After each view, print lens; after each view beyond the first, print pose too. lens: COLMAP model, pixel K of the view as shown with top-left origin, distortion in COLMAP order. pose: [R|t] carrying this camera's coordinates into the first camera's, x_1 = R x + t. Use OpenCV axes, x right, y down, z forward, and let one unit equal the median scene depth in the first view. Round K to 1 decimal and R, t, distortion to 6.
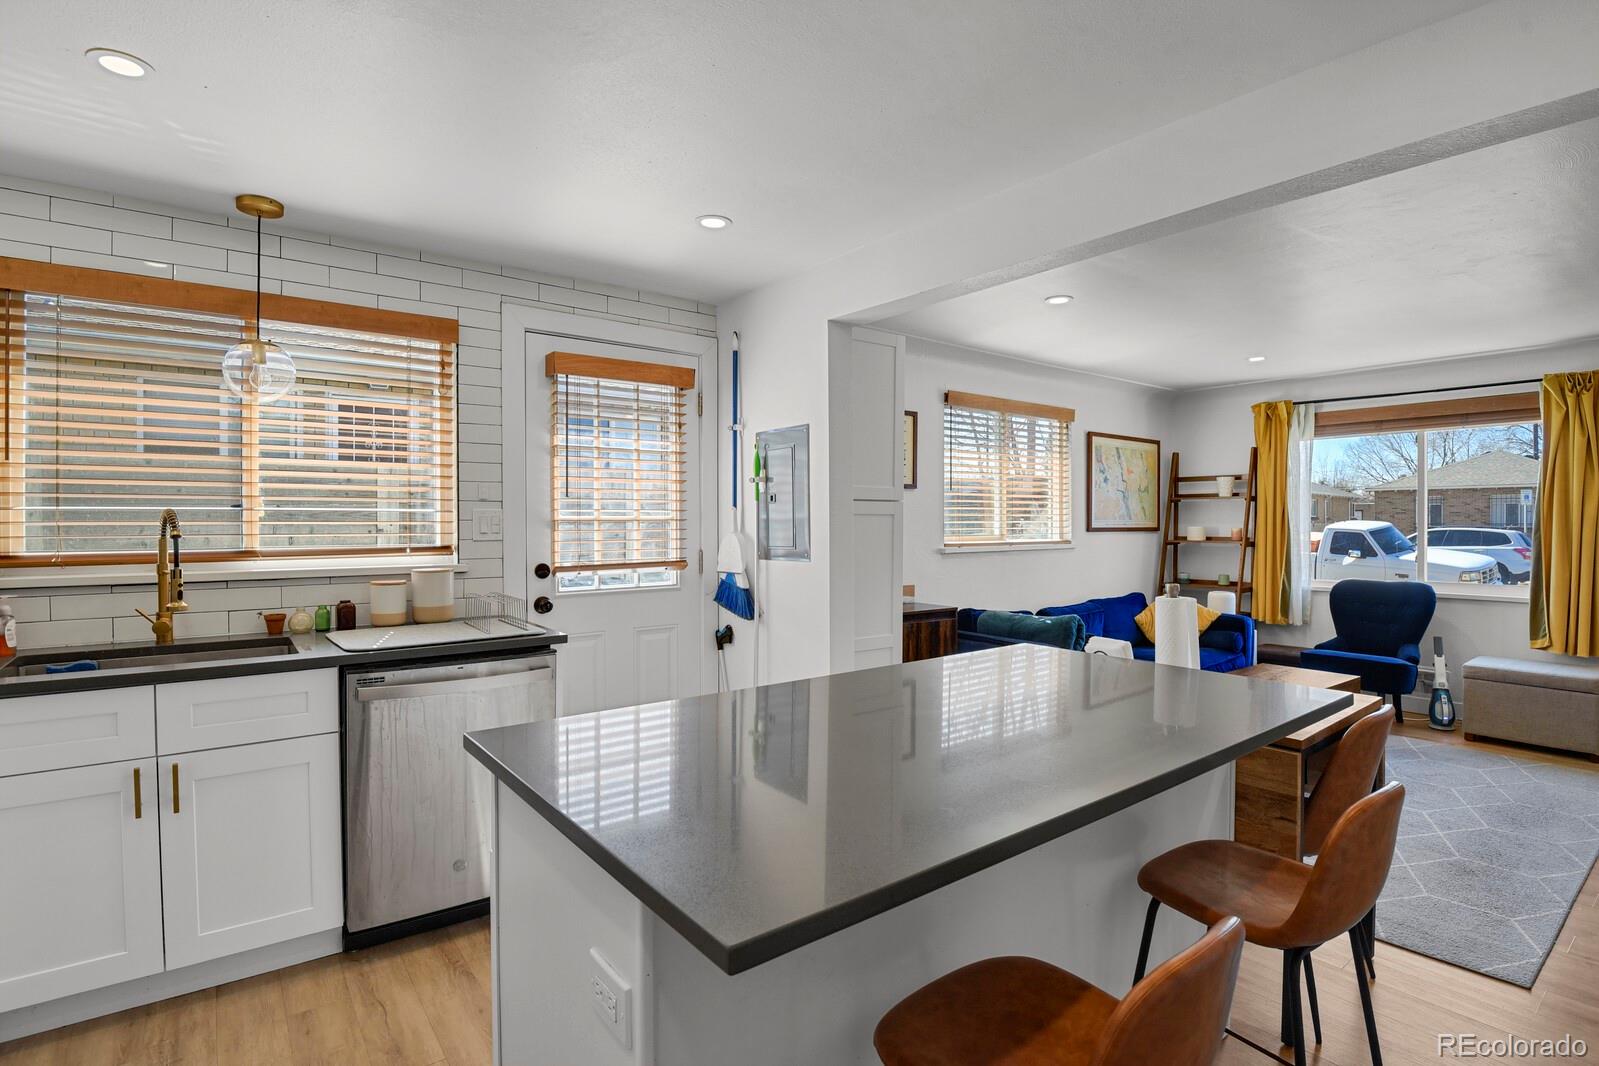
lens RADIAL K [[783.4, 0, 808.6], [0, 783.4, 527.5], [0, 0, 1]] dist [-0.023077, -0.004492]
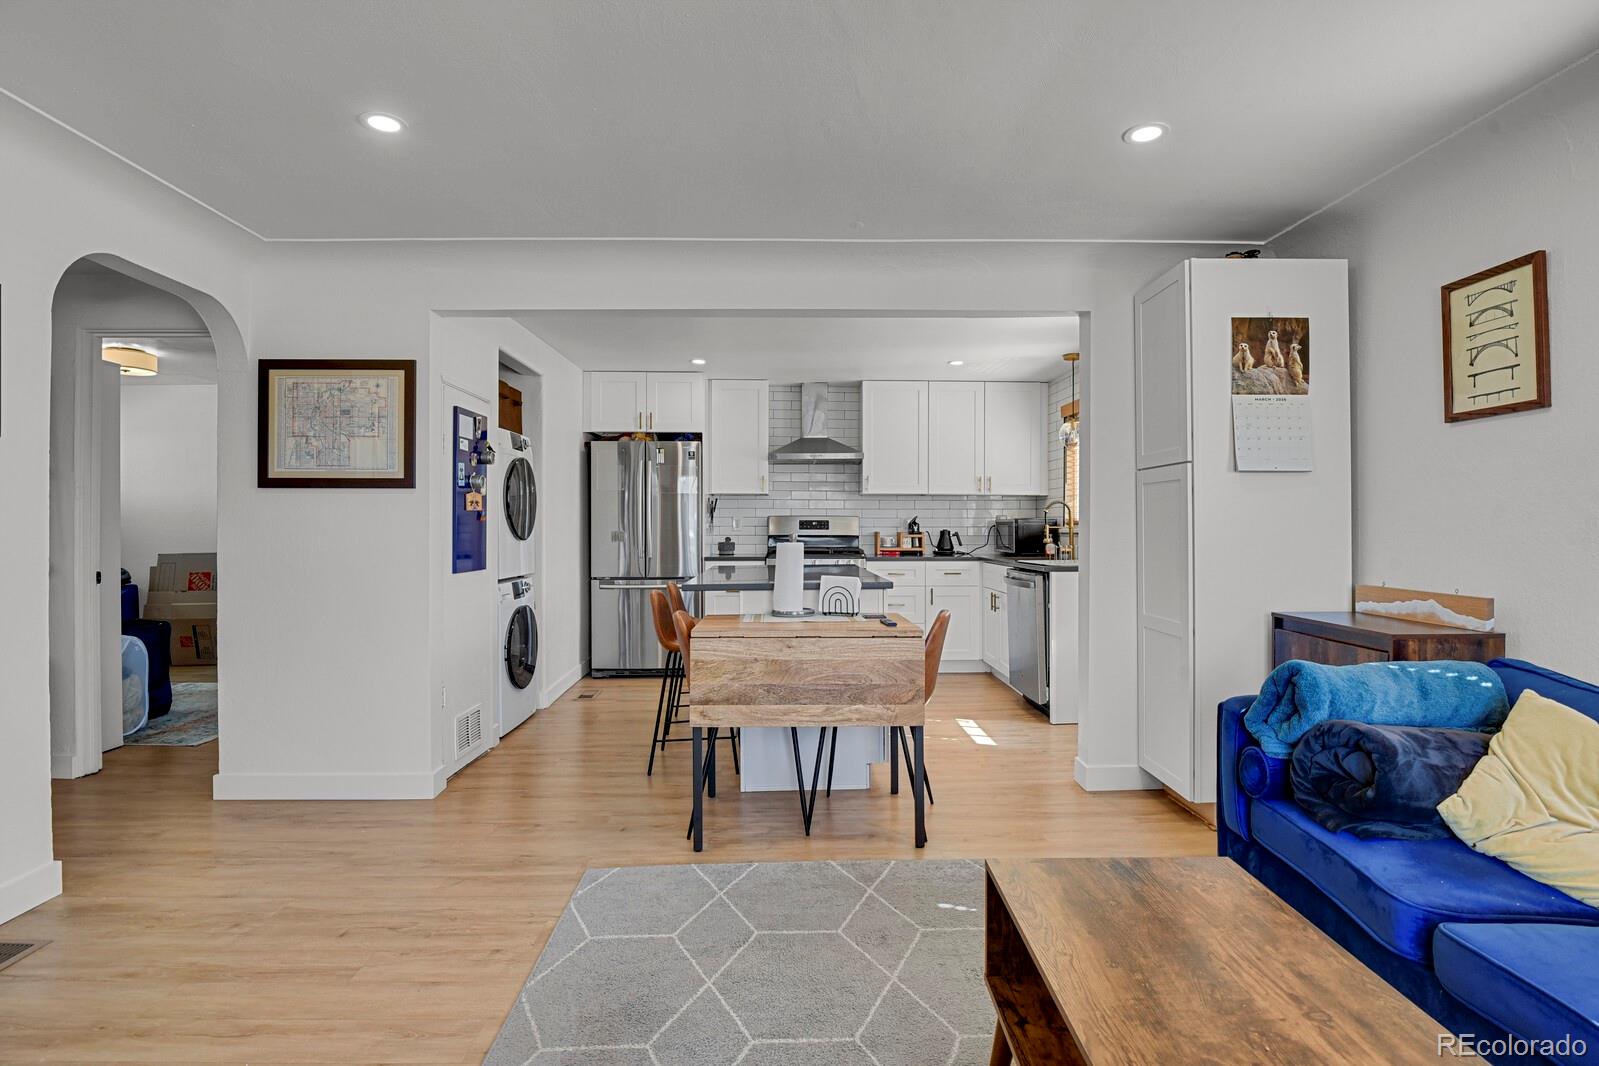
lens RADIAL K [[783.4, 0, 808.1], [0, 783.4, 528.8], [0, 0, 1]] dist [-0.023077, -0.004492]
pose [[-0.588048, 0.002434, -0.808822, 0.787702], [-0.006153, 0.999953, 0.007482, 0.025464], [0.808803, 0.009376, -0.588006, 0.906084]]
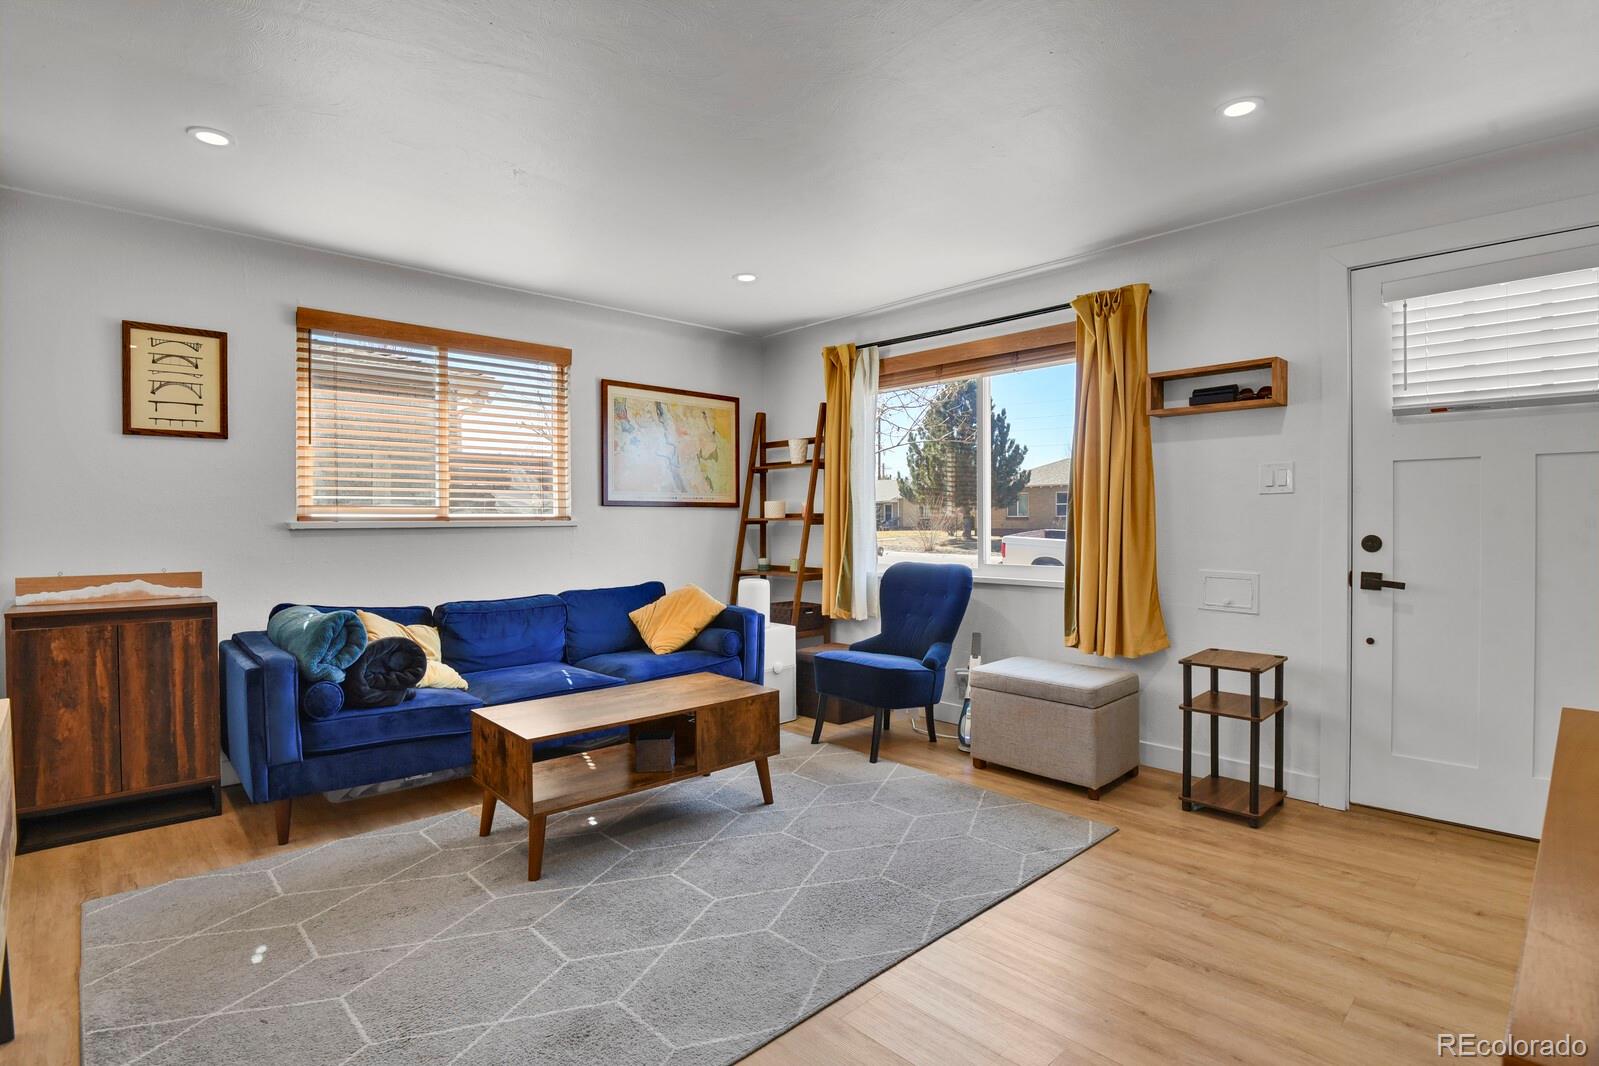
lens RADIAL K [[783.4, 0, 808.1], [0, 783.4, 529.3], [0, 0, 1]] dist [-0.023077, -0.004492]
pose [[0.993828, -0.005030, 0.110819, 0.589236], [0.004564, 0.999980, 0.004461, 0.032955], [-0.110840, -0.003928, 0.993831, 0.230983]]
